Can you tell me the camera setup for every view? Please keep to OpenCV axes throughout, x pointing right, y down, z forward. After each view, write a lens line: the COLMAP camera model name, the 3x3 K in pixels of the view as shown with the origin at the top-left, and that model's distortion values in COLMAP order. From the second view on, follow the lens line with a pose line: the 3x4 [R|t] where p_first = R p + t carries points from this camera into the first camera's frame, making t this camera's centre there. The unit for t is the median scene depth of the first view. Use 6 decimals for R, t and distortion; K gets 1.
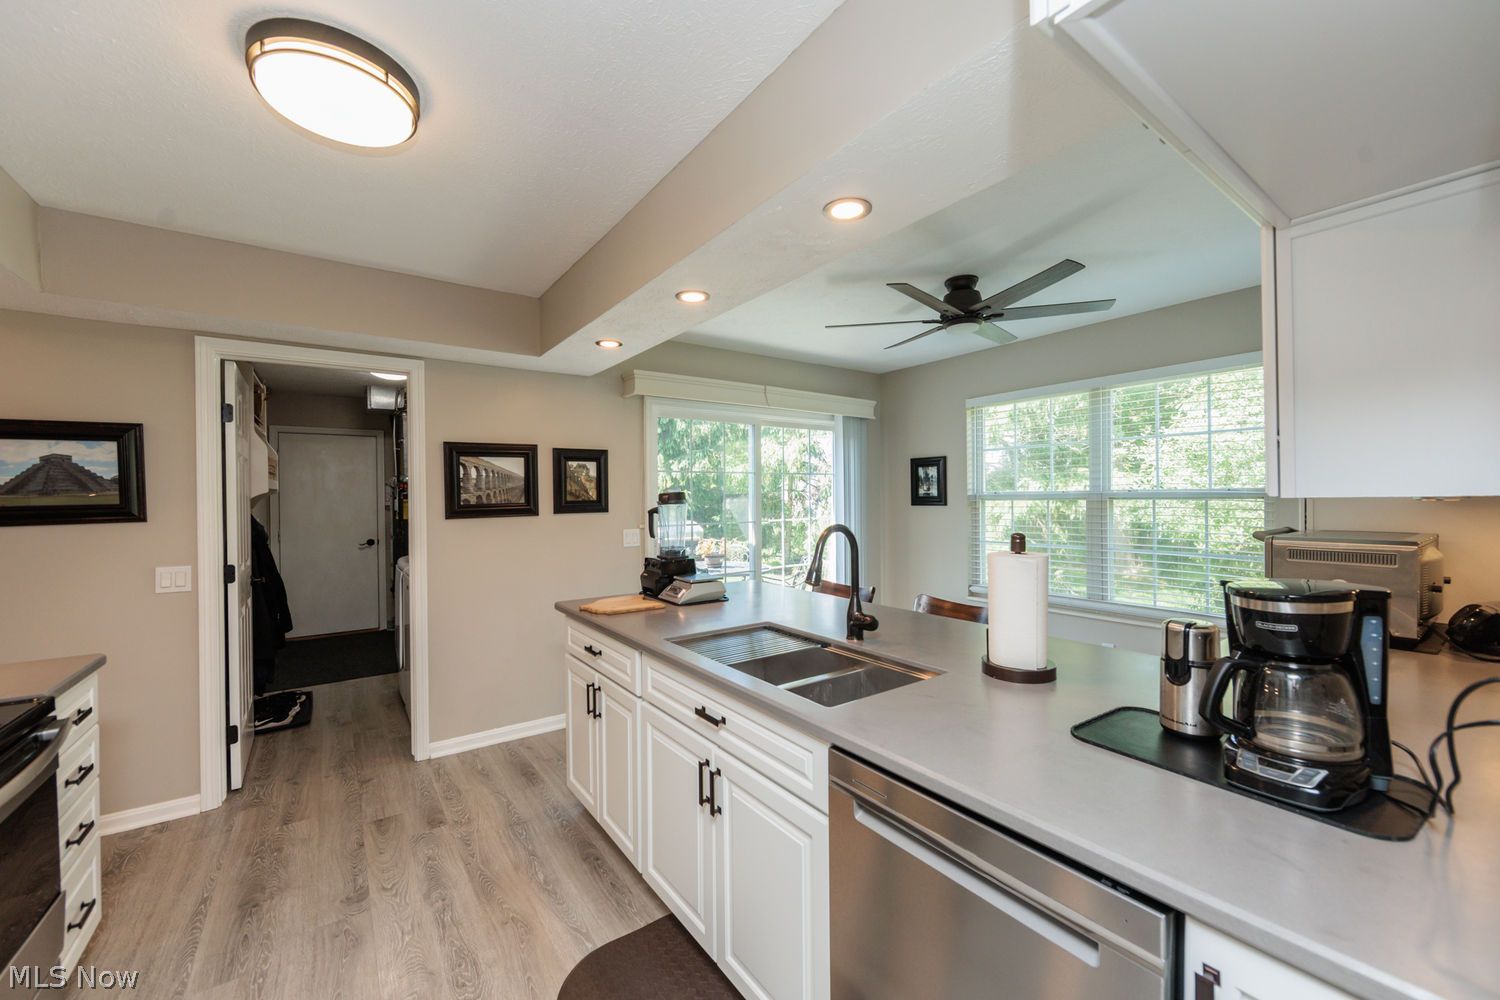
lens RADIAL K [[585.1, 0, 754.6], [0, 585.1, 501.7], [0, 0, 1]] dist [0.000916, -0.000570]
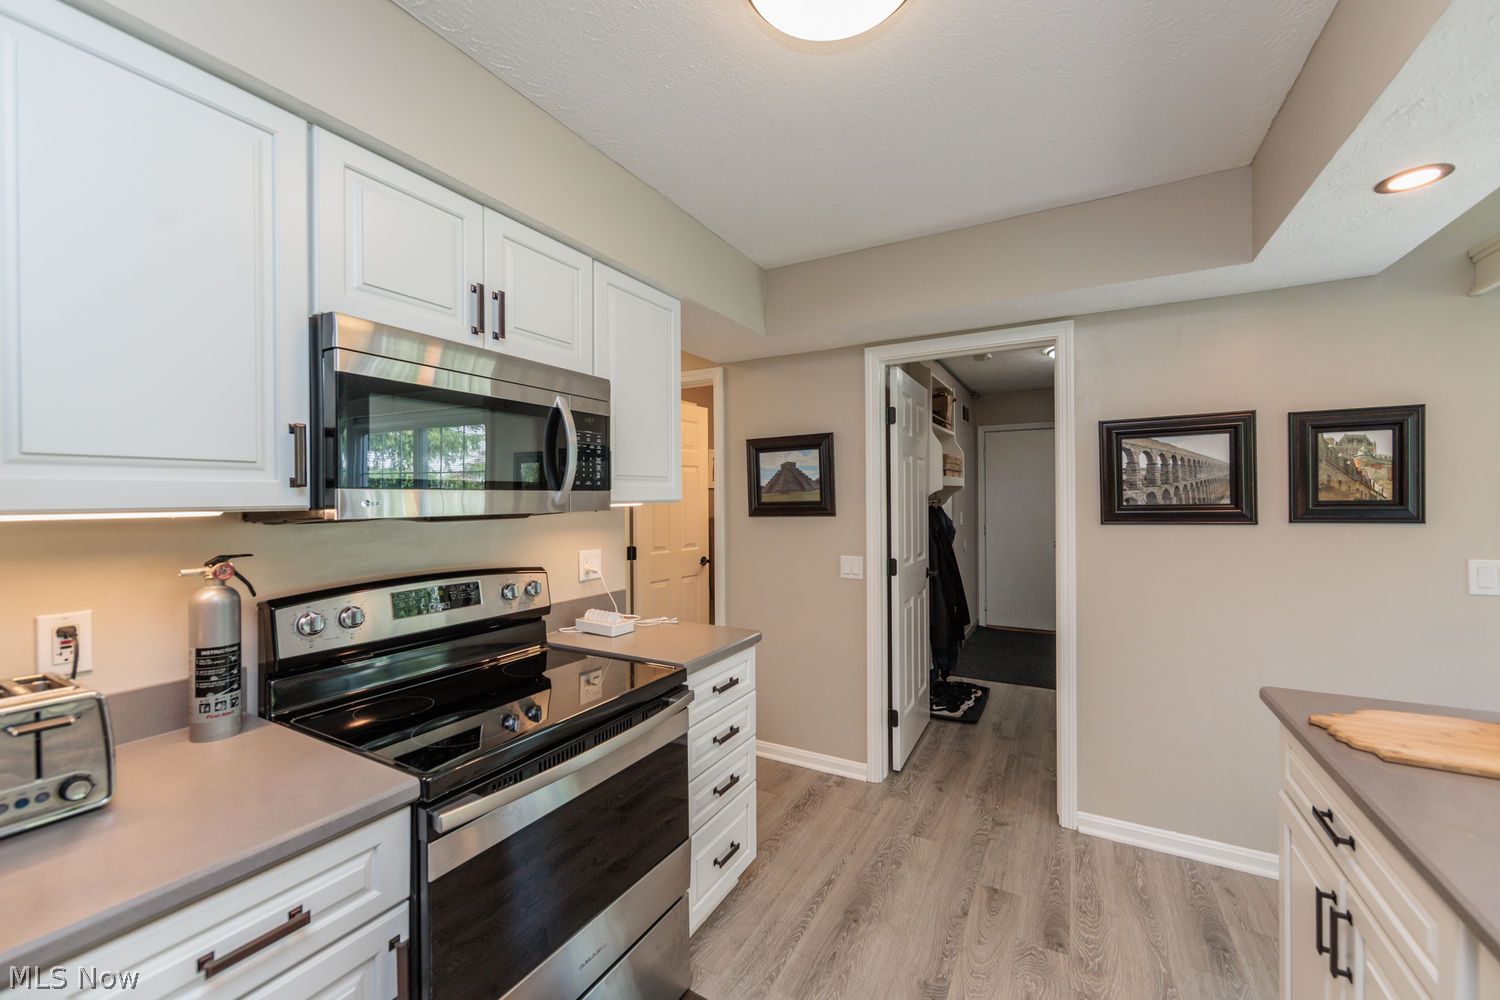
lens RADIAL K [[588.4, 0, 747.1], [0, 588.4, 498.8], [0, 0, 1]] dist [-0.001546, -0.000030]
pose [[0.421826, 0.010824, -0.906612, -0.036192], [-0.003232, 0.999940, 0.010435, -0.009231], [0.906671, -0.001472, 0.421836, 0.271774]]
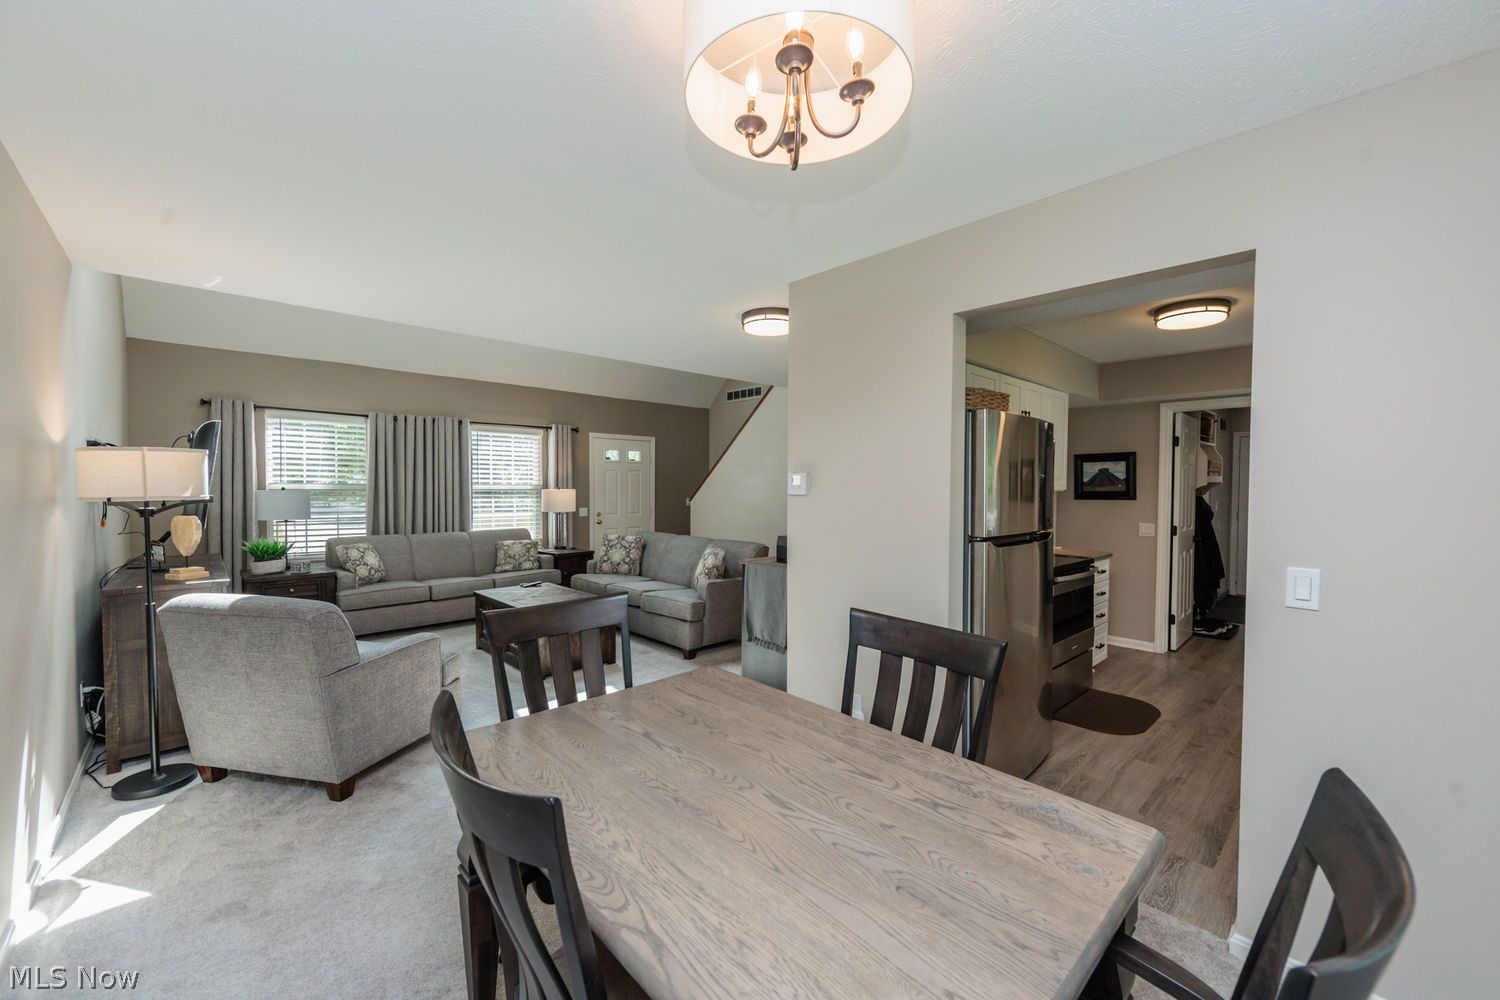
lens RADIAL K [[588.4, 0, 747.1], [0, 588.4, 498.8], [0, 0, 1]] dist [-0.001546, -0.000030]
pose [[0.127619, 0.035949, -0.991172, 0.637008], [-0.012959, 0.999318, 0.034576, -0.017858], [0.991739, 0.008432, 0.127998, -0.470844]]
